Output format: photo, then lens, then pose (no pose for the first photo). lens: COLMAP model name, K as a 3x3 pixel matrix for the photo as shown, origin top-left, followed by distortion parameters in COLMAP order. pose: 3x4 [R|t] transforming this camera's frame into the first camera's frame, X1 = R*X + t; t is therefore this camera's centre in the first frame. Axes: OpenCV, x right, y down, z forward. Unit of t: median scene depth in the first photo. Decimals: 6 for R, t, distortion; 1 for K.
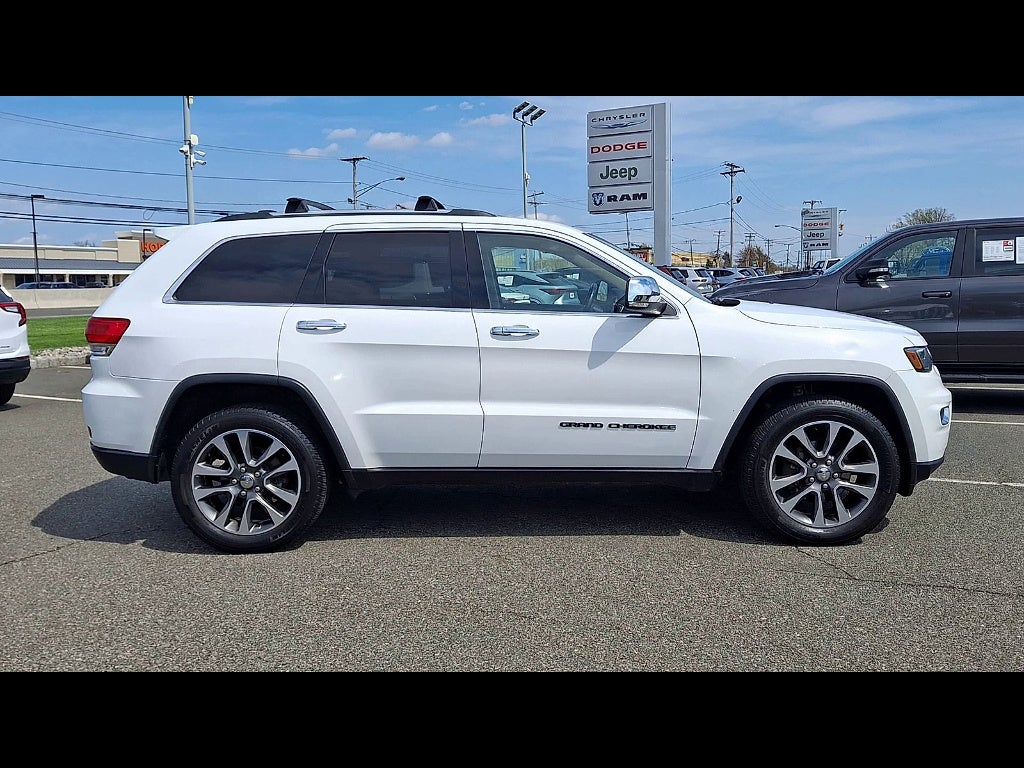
lens RADIAL K [[1047.6, 0, 523.2], [0, 1047.6, 365.3], [0, 0, 1]] dist [0.063256, 0.000000]
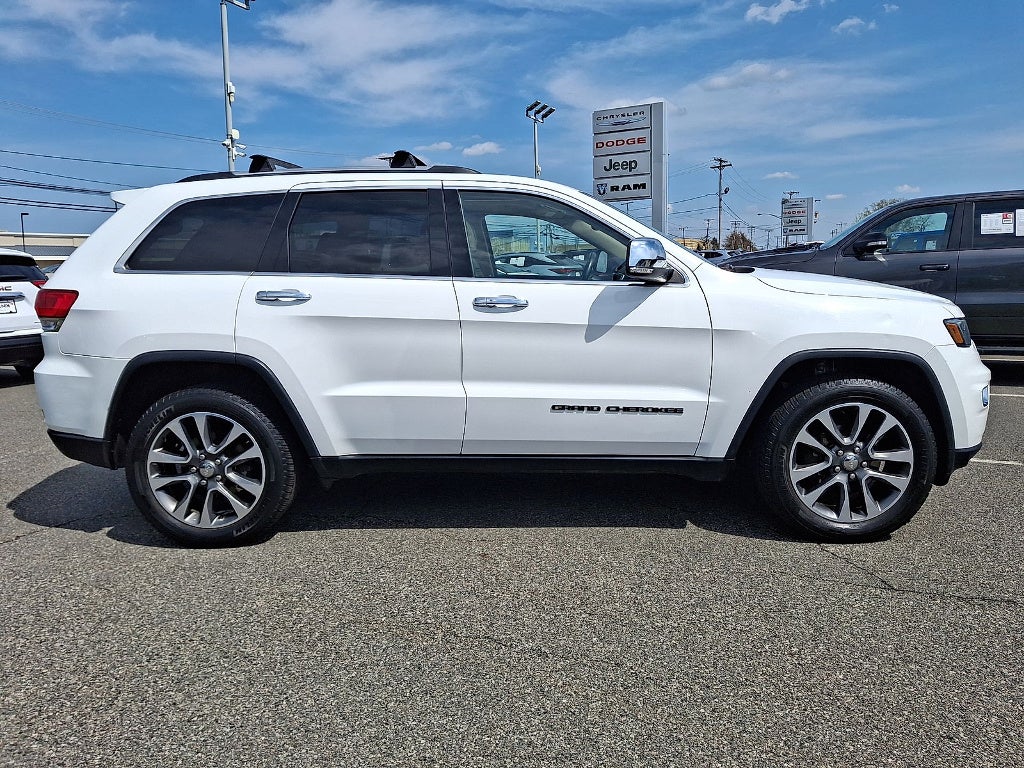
lens RADIAL K [[859.7, 0, 522.7], [0, 859.7, 373.1], [0, 0, 1]] dist [0.020512, -0.043251]
pose [[0.999733, -0.002383, -0.022985, 0.026240], [0.003359, 0.999090, 0.042515, -0.003296], [0.022862, -0.042581, 0.998831, 0.267419]]
